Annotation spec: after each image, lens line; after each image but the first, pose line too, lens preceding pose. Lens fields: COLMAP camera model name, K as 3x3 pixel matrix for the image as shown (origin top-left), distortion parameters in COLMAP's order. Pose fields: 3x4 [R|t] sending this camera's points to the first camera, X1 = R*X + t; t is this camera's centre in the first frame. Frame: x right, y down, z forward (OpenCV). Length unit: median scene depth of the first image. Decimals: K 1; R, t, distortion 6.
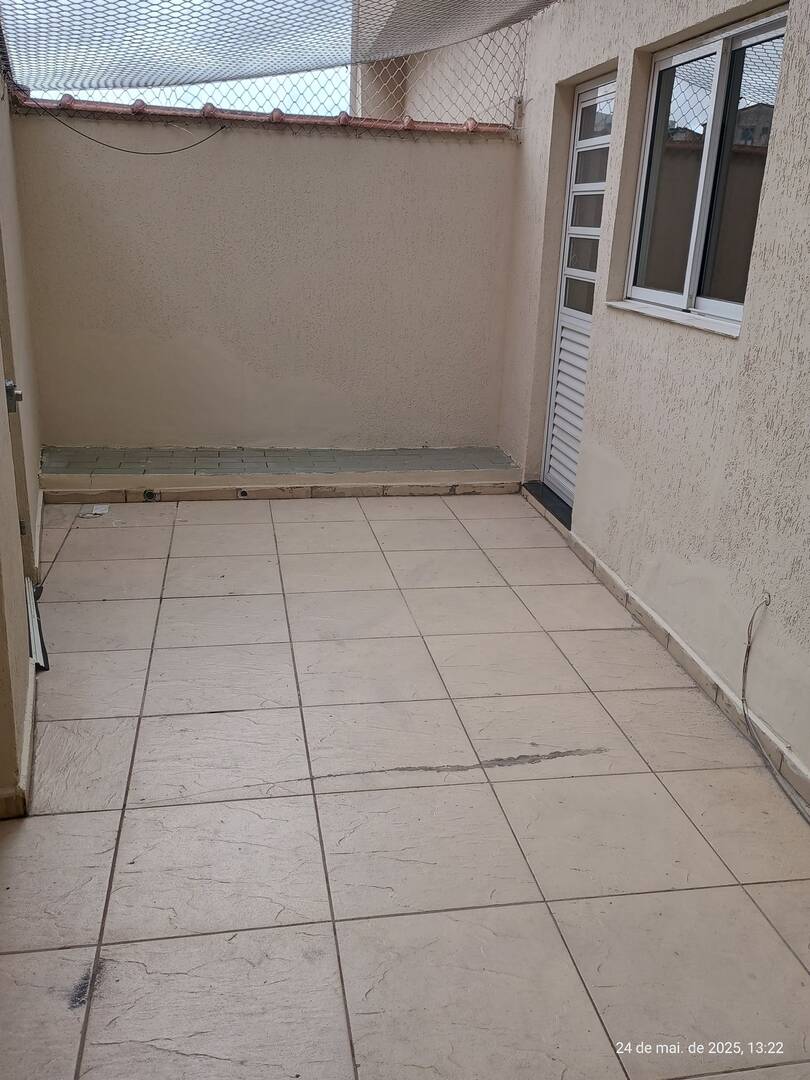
lens RADIAL K [[941.1, 0, 406.5], [0, 941.1, 542.5], [0, 0, 1]] dist [0.061324, -0.077064]
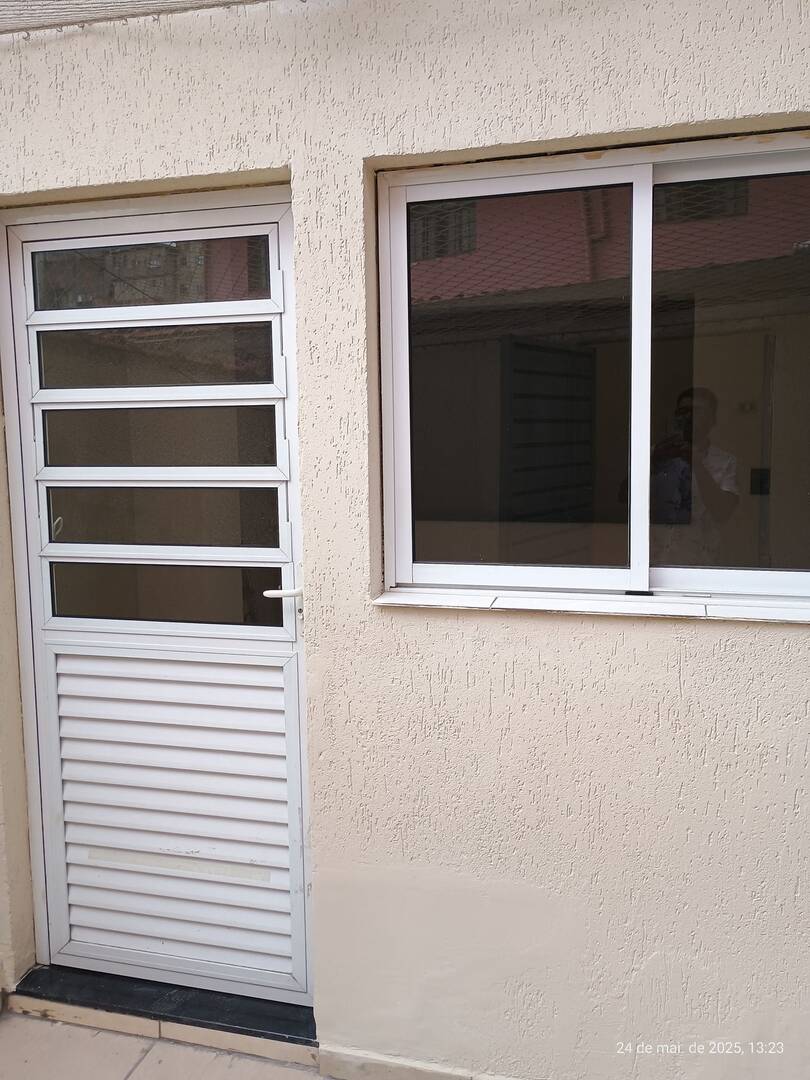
lens RADIAL K [[941.1, 0, 405.2], [0, 941.1, 533.6], [0, 0, 1]] dist [0.061324, -0.077064]
pose [[0.437625, -0.141644, 0.887931, -0.198064], [0.322594, 0.946504, -0.008006, -0.232878], [-0.839296, 0.289945, 0.459907, 0.614332]]
